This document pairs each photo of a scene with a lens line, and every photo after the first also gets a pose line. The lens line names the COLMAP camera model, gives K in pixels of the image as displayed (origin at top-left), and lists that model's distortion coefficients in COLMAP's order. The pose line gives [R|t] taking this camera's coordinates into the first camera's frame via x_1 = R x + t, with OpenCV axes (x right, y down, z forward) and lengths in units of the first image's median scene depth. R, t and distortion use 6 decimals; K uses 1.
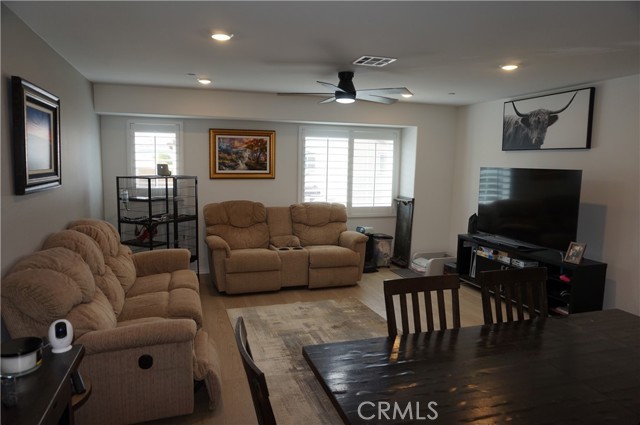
lens RADIAL K [[434.0, 0, 322.3], [0, 434.0, 208.2], [0, 0, 1]] dist [-0.059241, 0.047451]
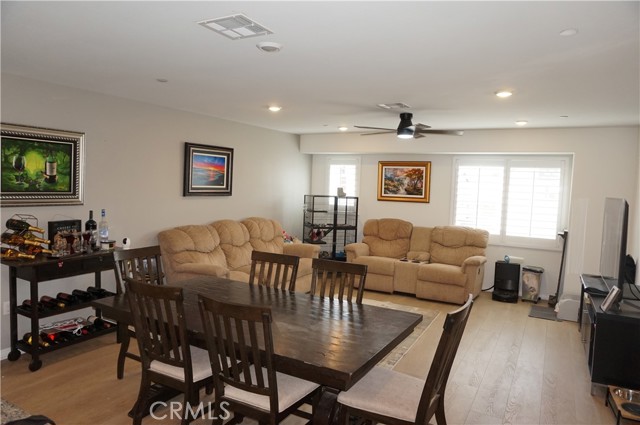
lens RADIAL K [[434.0, 0, 318.9], [0, 434.0, 213.0], [0, 0, 1]] dist [-0.059241, 0.047451]
pose [[0.666764, 0.058894, -0.742938, 0.568682], [-0.103626, 0.994515, -0.014164, 0.005028], [0.738030, 0.086432, 0.669210, 0.019216]]
